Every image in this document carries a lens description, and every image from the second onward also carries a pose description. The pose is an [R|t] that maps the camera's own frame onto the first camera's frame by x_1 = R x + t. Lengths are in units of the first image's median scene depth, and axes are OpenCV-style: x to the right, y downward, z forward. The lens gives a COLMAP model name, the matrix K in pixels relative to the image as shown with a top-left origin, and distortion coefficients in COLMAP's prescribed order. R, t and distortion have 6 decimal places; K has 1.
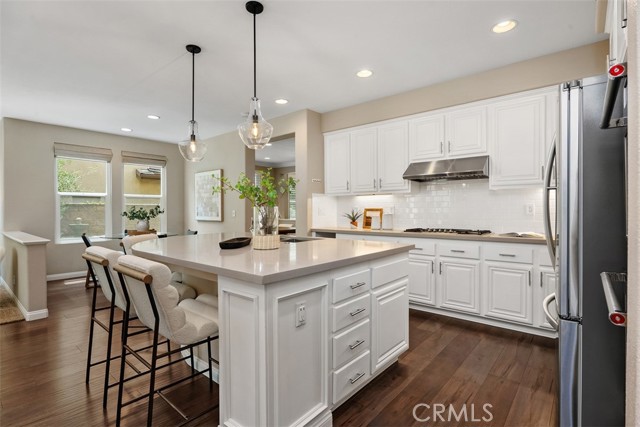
lens RADIAL K [[311.6, 0, 320.0], [0, 311.6, 213.5], [0, 0, 1]] dist [-0.009499, 0.000394]
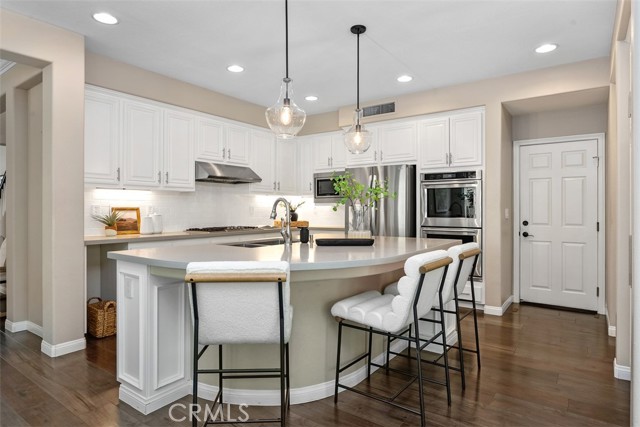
lens RADIAL K [[380.8, 0, 321.2], [0, 380.8, 205.5], [0, 0, 1]] dist [-0.003304, -0.000682]
pose [[-0.068083, 0.007669, 0.997650, -0.600949], [0.011084, 0.999915, -0.006929, -0.006964], [-0.997618, 0.010586, -0.068163, 0.452210]]
